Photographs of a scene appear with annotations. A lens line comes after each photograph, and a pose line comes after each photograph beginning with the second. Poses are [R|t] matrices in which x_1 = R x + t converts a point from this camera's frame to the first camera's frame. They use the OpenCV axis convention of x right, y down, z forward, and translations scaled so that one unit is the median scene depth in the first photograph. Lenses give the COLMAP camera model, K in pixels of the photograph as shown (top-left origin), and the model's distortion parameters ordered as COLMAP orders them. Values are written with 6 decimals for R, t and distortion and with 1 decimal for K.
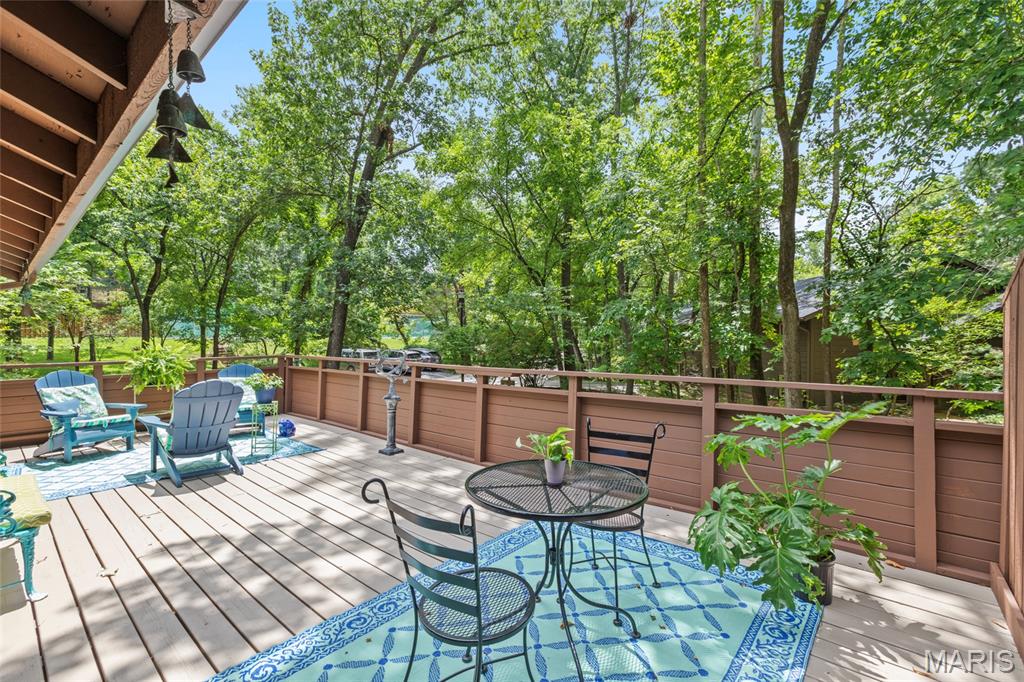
lens RADIAL K [[498.5, 0, 550.5], [0, 498.5, 343.9], [0, 0, 1]] dist [-0.002825, -0.000318]
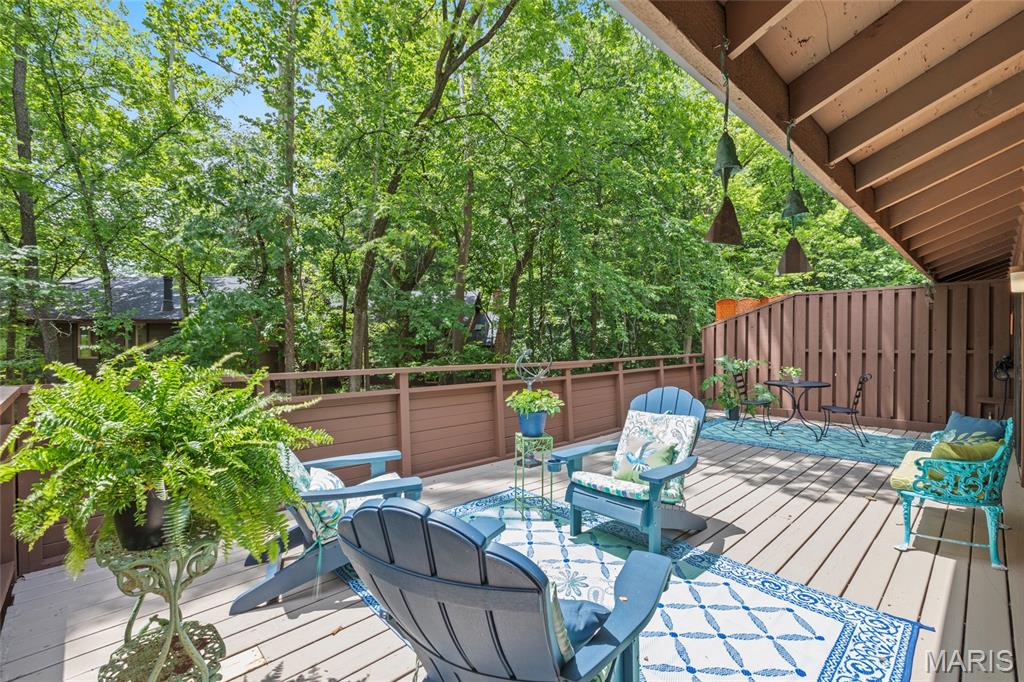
lens RADIAL K [[451.1, 0, 512.0], [0, 451.1, 341.0], [0, 0, 1]] dist [0.004748, 0.000250]
pose [[0.100439, -0.013581, 0.994851, -1.957001], [0.004764, 0.999902, 0.013169, -0.034380], [-0.994932, 0.003417, 0.100494, 1.608911]]
